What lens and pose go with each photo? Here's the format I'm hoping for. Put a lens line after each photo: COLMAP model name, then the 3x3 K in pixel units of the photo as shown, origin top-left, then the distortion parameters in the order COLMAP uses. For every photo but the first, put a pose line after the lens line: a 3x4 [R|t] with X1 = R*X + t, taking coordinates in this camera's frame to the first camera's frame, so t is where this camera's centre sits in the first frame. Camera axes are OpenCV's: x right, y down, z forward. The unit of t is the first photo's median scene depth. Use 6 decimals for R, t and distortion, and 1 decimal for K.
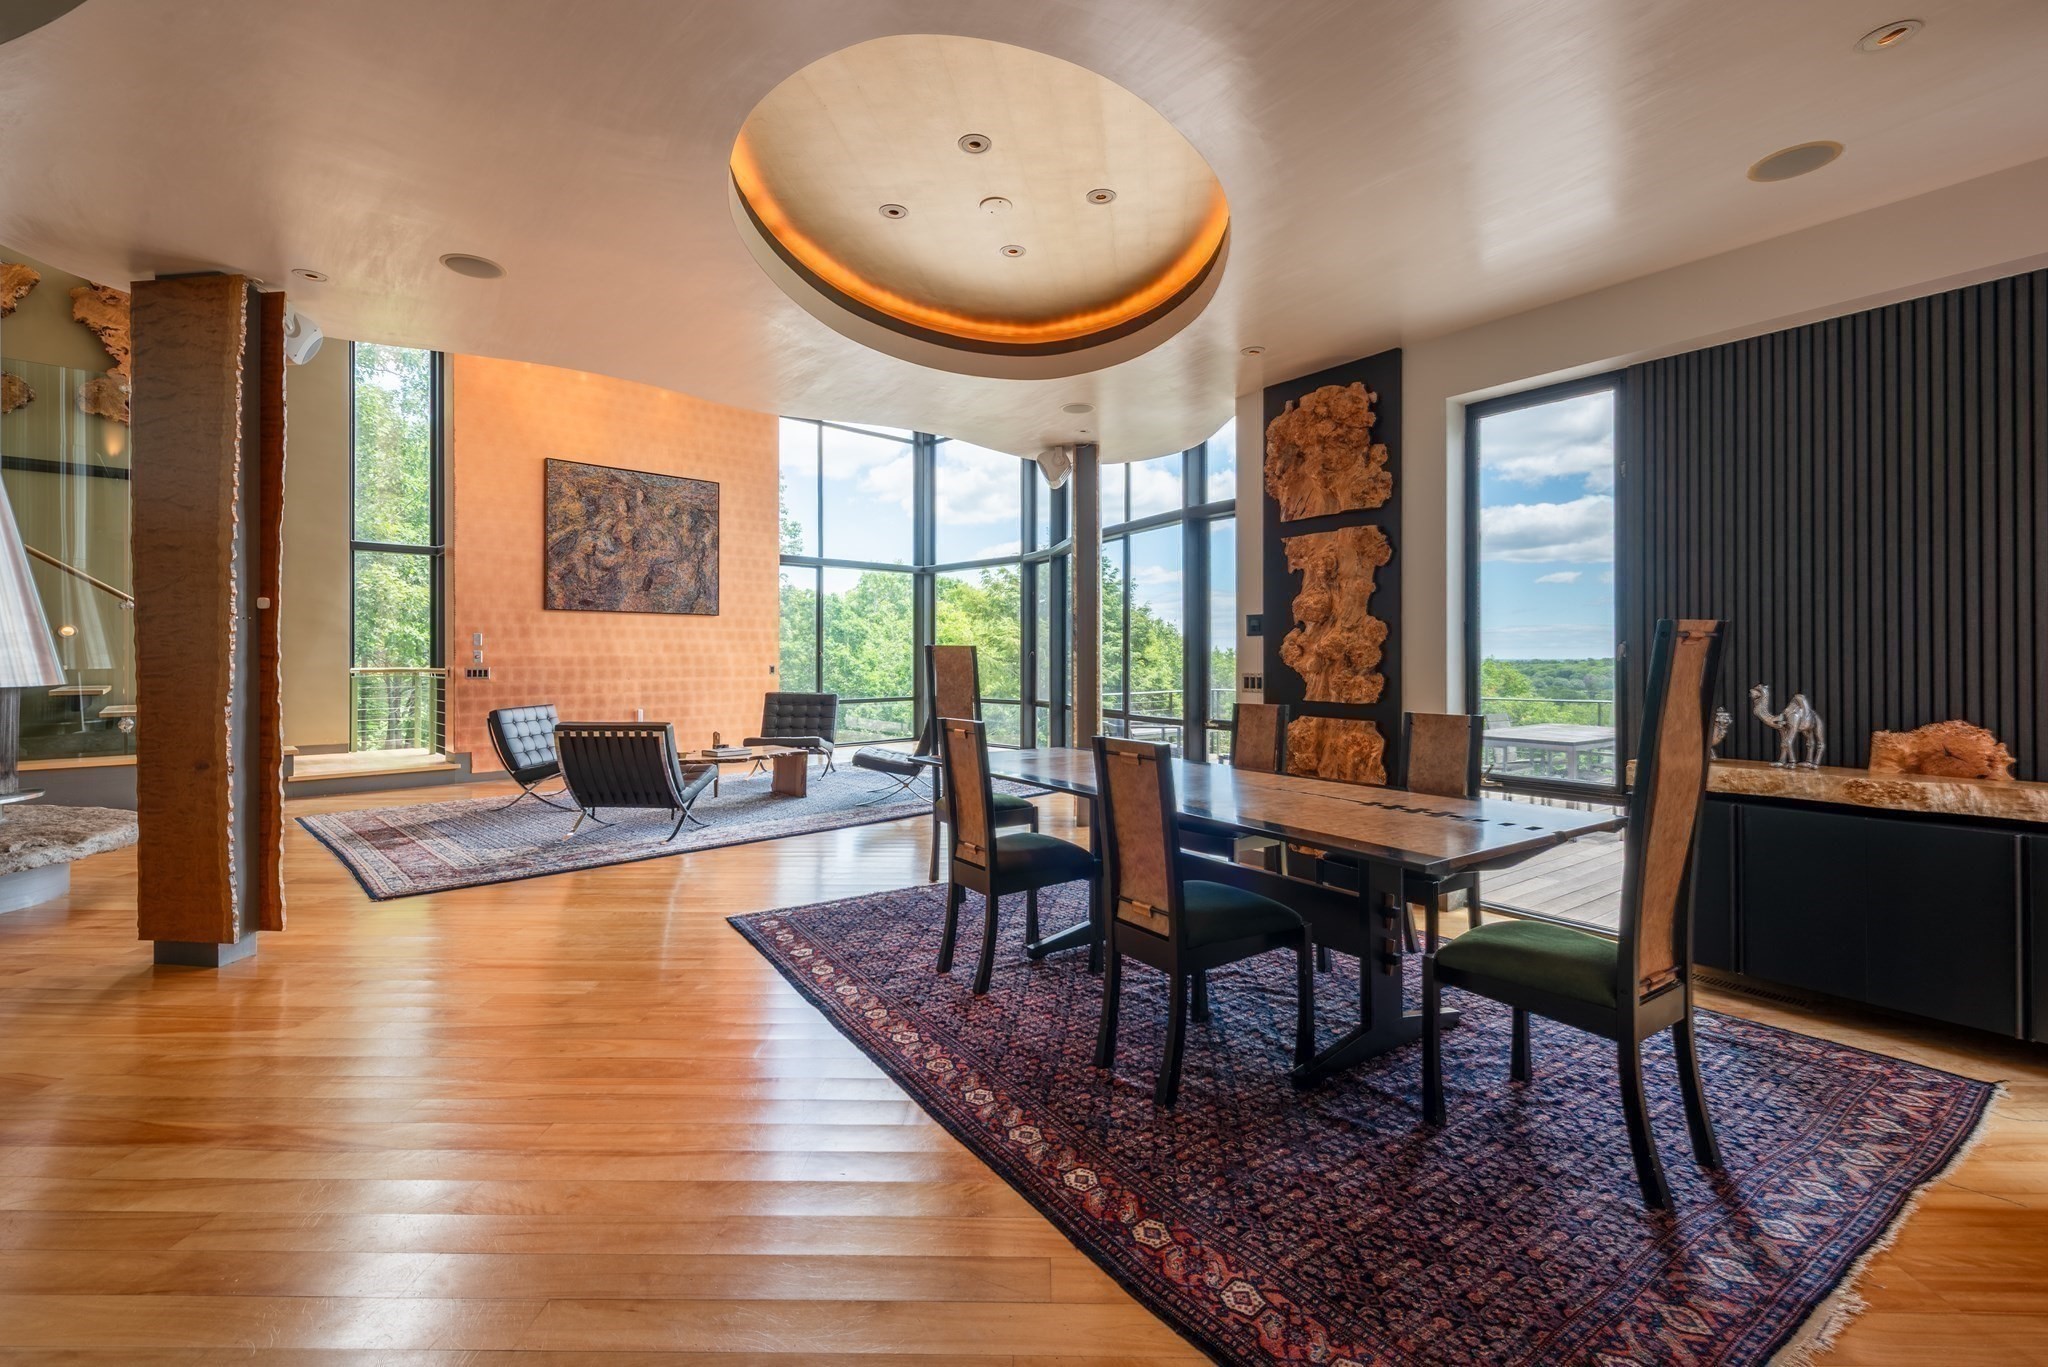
lens RADIAL K [[935.5, 0, 1023.7], [0, 935.5, 651.7], [0, 0, 1]] dist [0.000830, -0.001119]
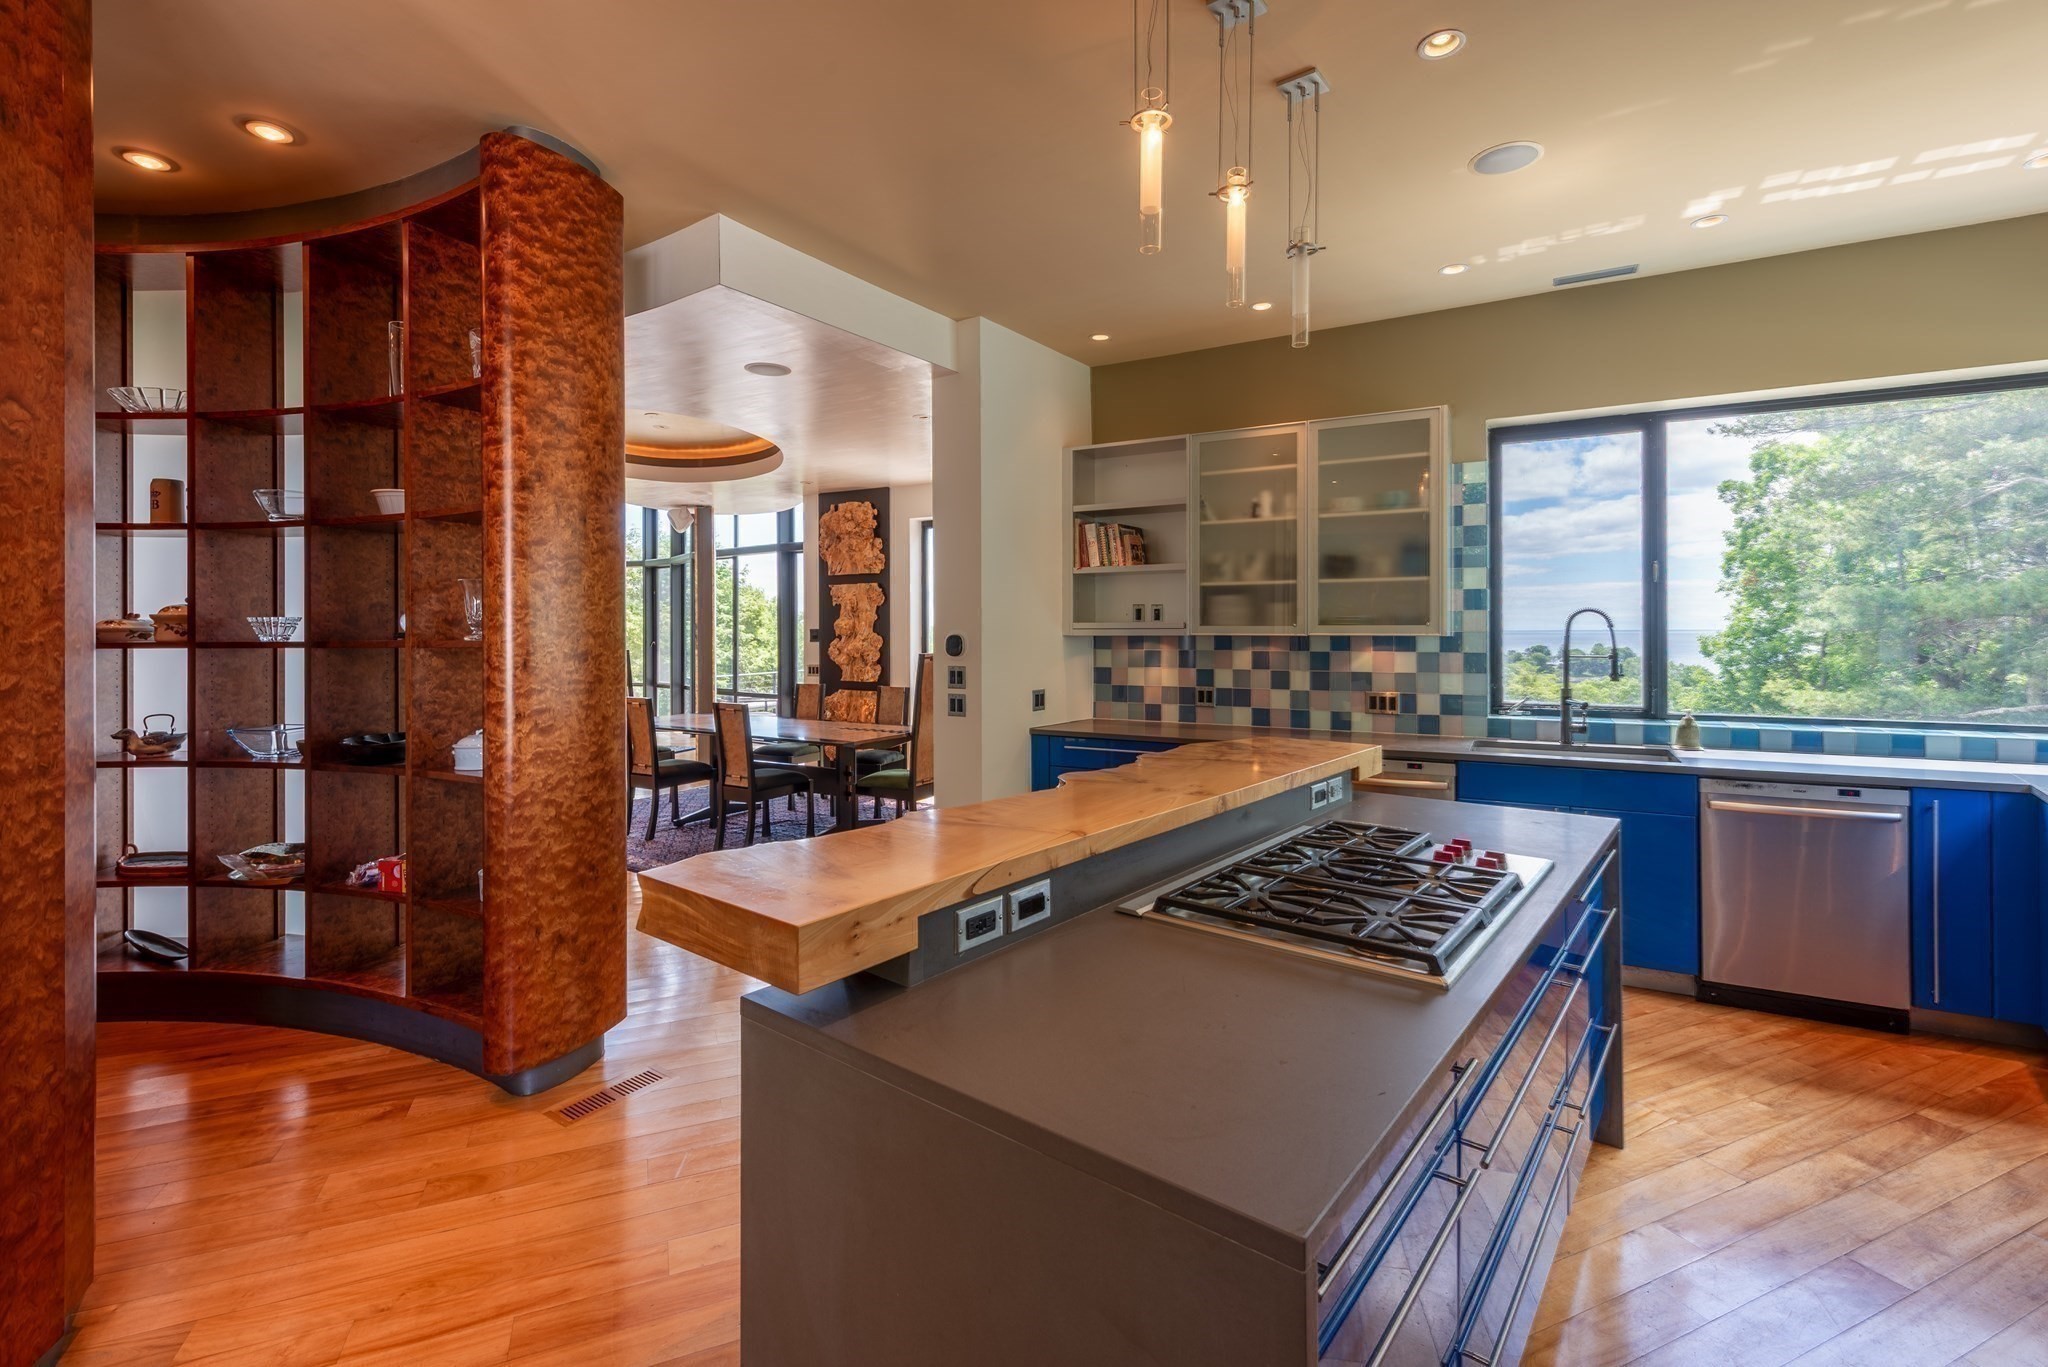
lens RADIAL K [[921.9, 0, 1057.2], [0, 921.9, 639.3], [0, 0, 1]] dist [0.001577, 0.000011]
pose [[0.905591, -0.005676, 0.424115, -0.056383], [0.000032, 0.999911, 0.013313, -0.044935], [-0.424153, -0.012043, 0.905511, -0.676768]]
